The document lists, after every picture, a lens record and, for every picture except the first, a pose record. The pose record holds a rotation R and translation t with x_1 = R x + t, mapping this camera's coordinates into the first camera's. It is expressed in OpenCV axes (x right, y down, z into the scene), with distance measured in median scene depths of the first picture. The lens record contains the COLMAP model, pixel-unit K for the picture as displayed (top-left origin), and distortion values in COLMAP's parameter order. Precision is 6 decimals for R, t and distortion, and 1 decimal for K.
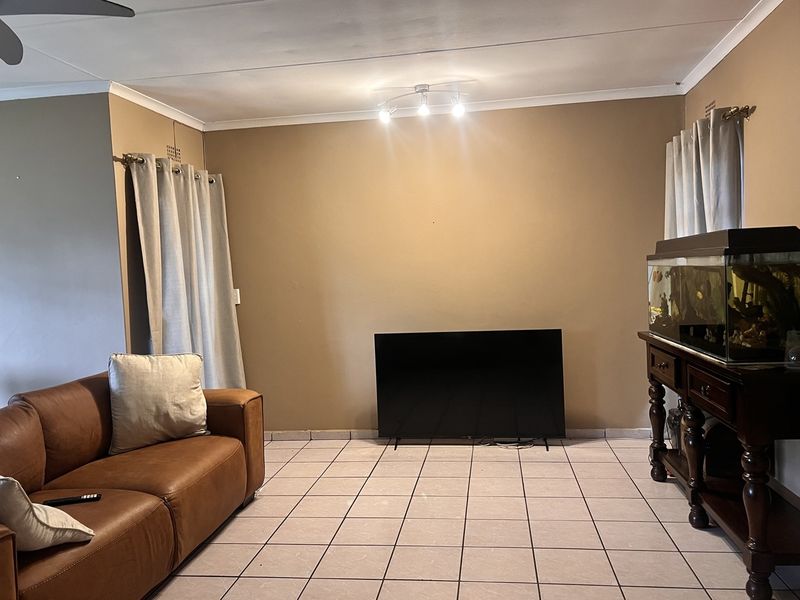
lens RADIAL K [[613.0, 0, 400.0], [0, 613.0, 300.0], [0, 0, 1]] dist [0.023022, -0.006601]
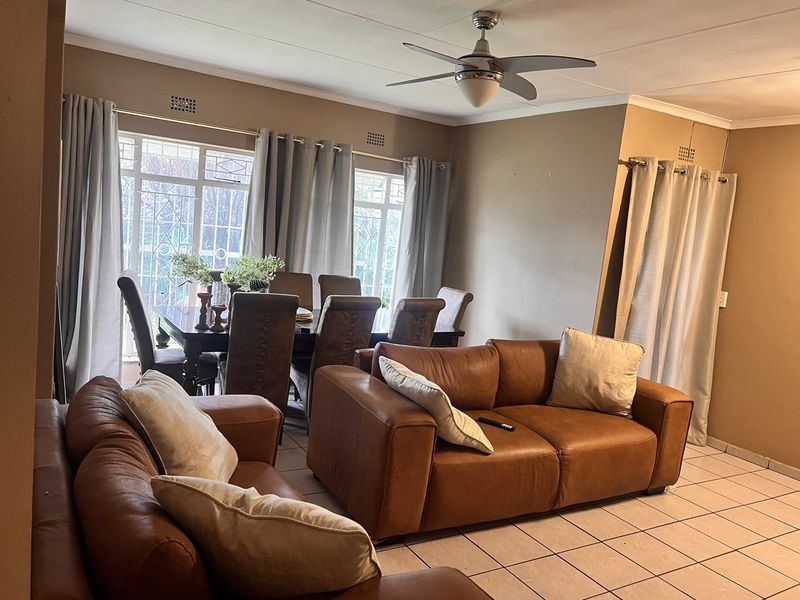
lens RADIAL K [[613.0, 0, 400.0], [0, 613.0, 300.0], [0, 0, 1]] dist [0.023022, -0.006601]
pose [[0.622291, 0.206095, -0.755168, 0.234822], [-0.169938, 0.977279, 0.126675, -0.062476], [0.764117, 0.049503, 0.643175, -0.043793]]
